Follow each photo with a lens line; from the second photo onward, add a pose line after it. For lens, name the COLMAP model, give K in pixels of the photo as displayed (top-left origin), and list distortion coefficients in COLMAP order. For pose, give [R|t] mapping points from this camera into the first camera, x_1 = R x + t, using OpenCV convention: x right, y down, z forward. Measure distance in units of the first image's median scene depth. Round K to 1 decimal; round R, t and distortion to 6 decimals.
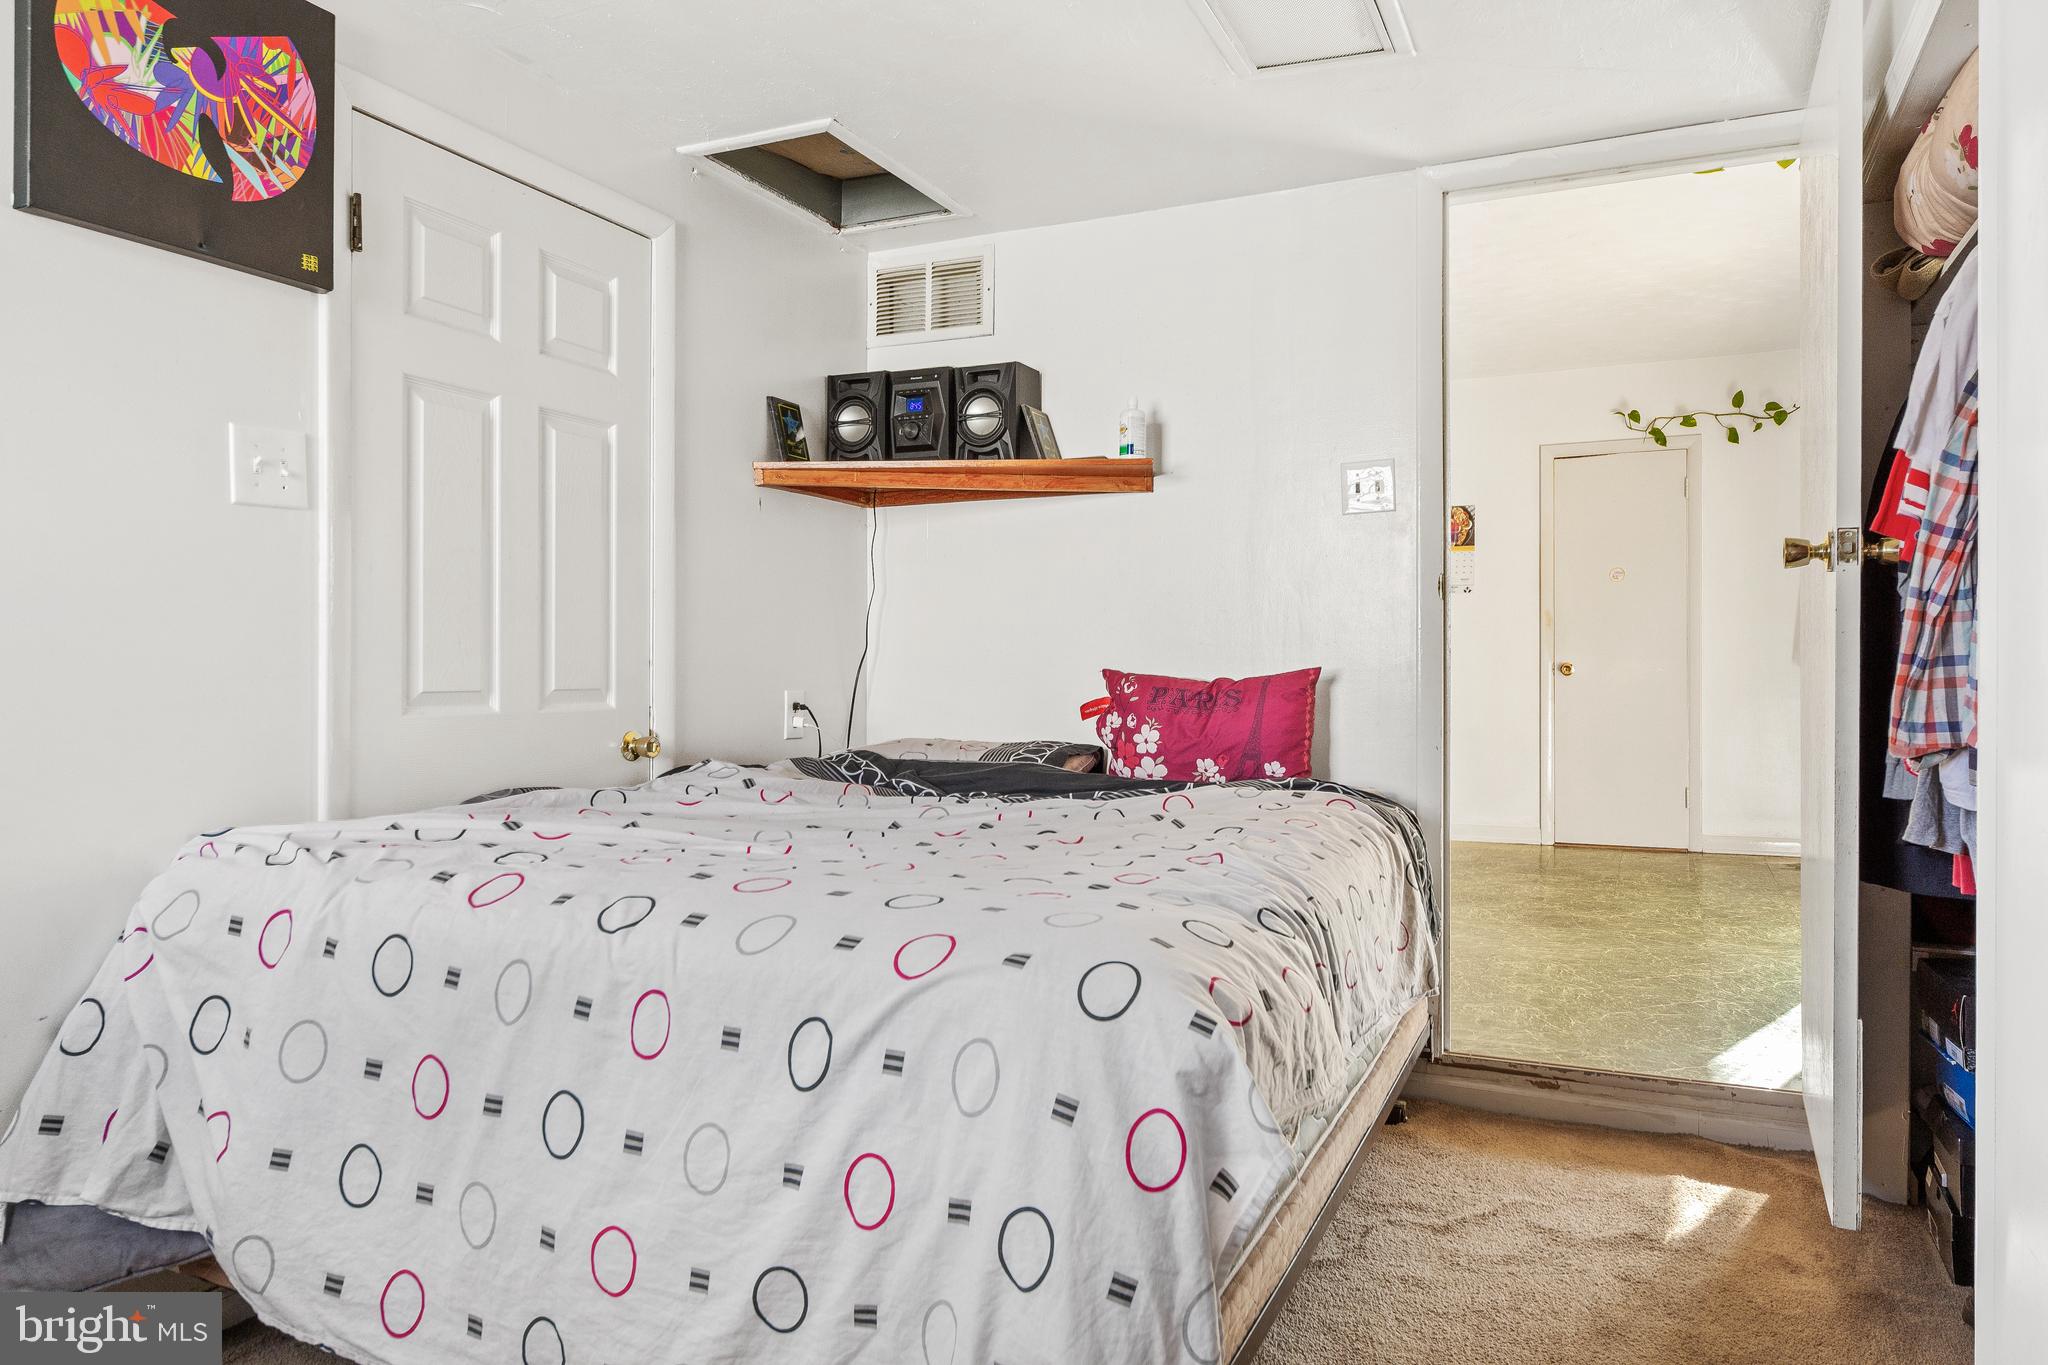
lens RADIAL K [[1347.4, 0, 1018.3], [0, 1347.4, 677.3], [0, 0, 1]] dist [0.014267, 0.004507]
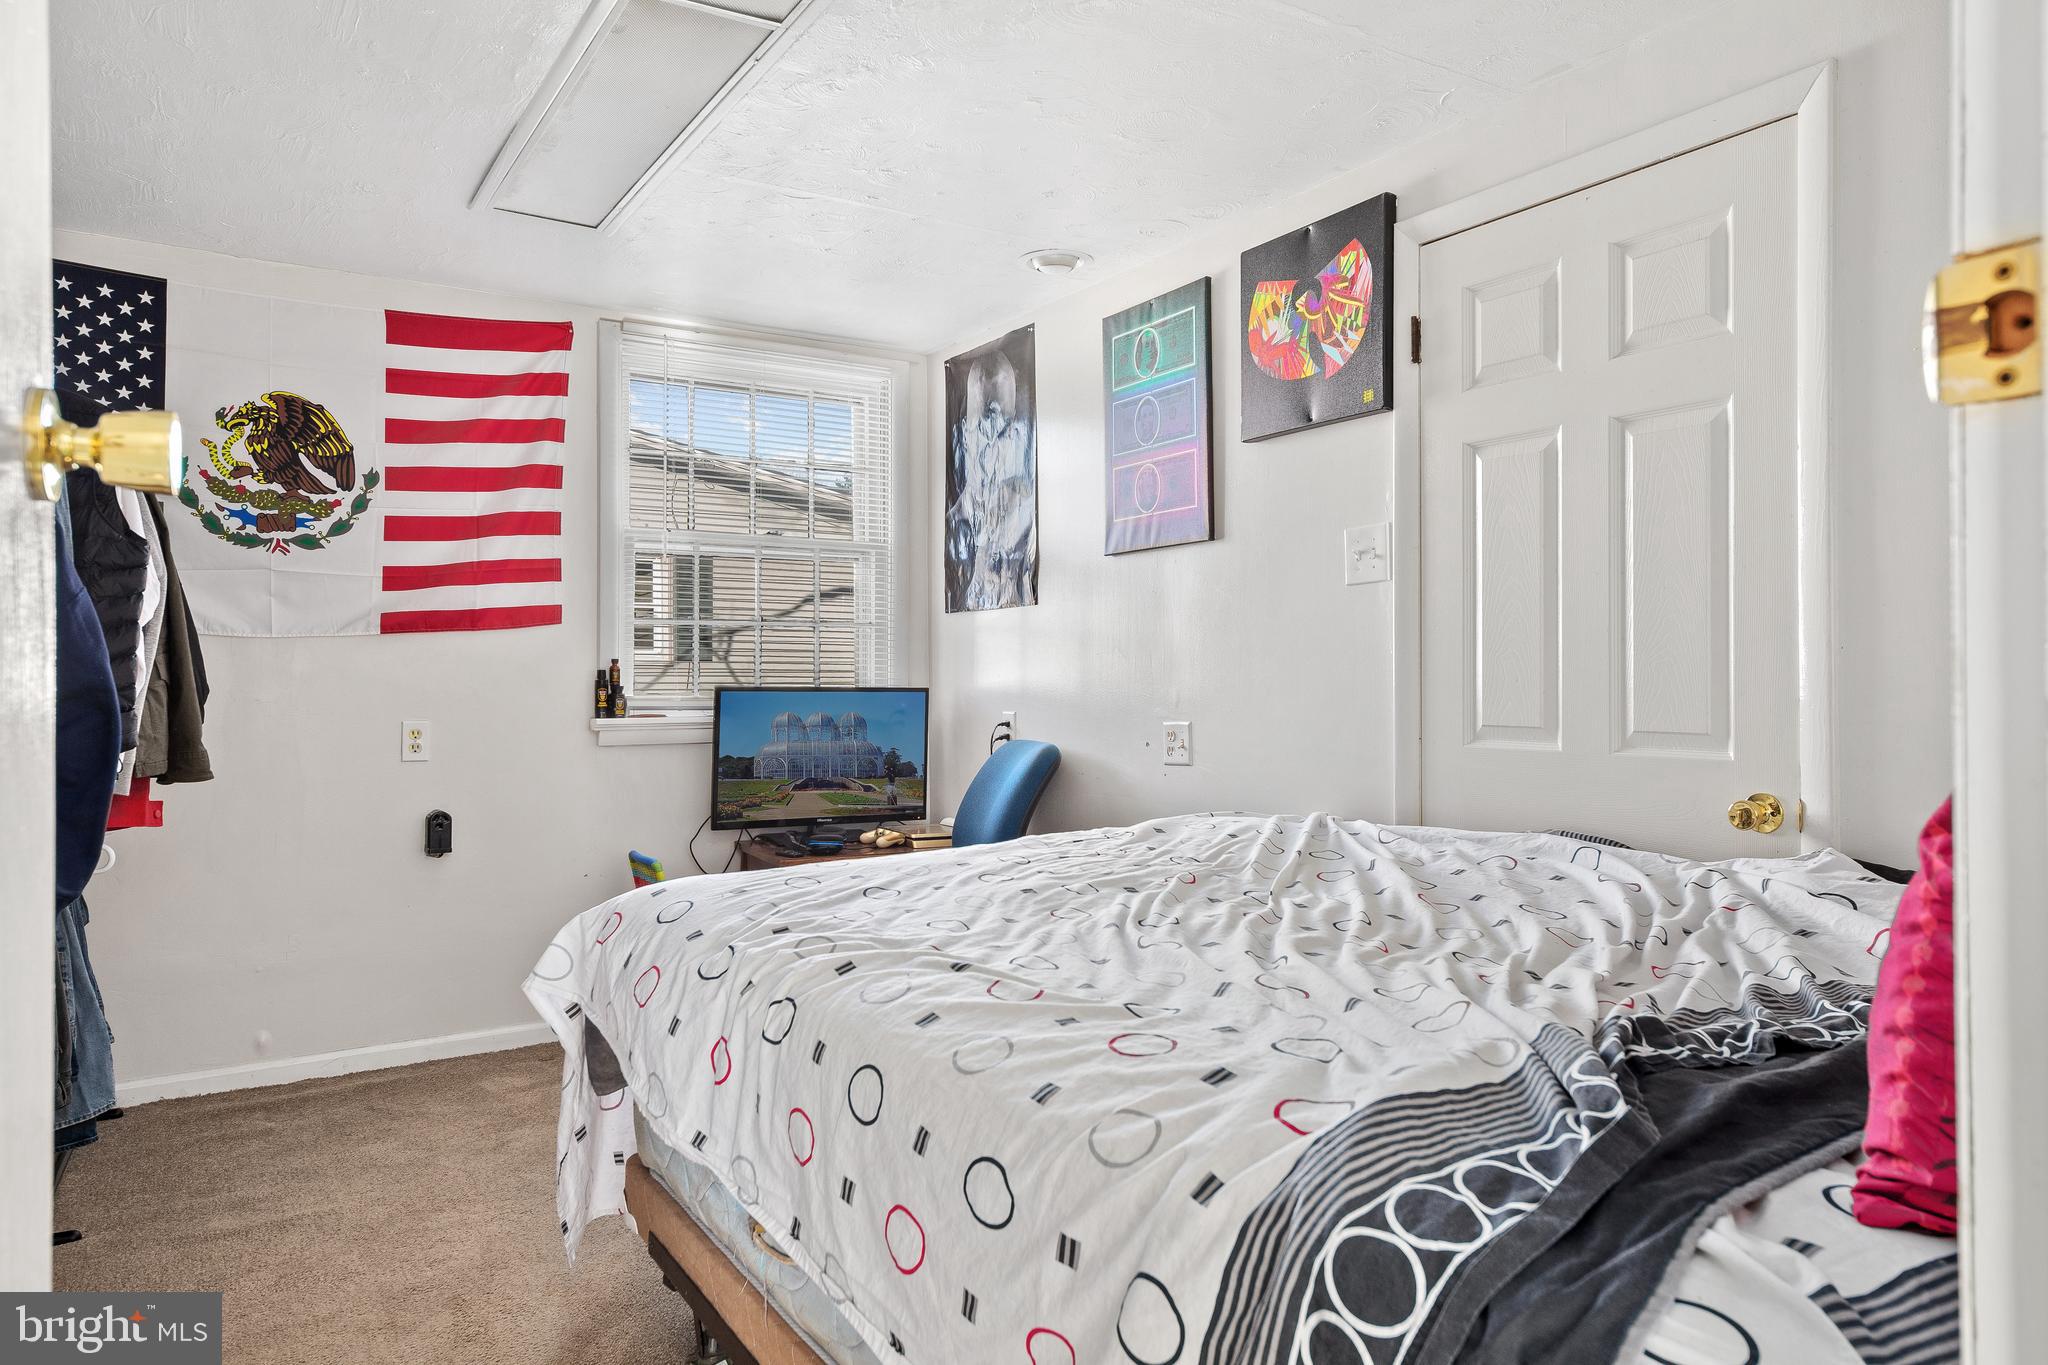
lens RADIAL K [[1347.4, 0, 1018.3], [0, 1347.4, 677.3], [0, 0, 1]] dist [0.014267, 0.004507]
pose [[-0.525985, -0.004574, -0.850482, 0.796367], [-0.005910, 0.999981, -0.001723, -0.029054], [0.850473, 0.004120, -0.526002, 1.446324]]
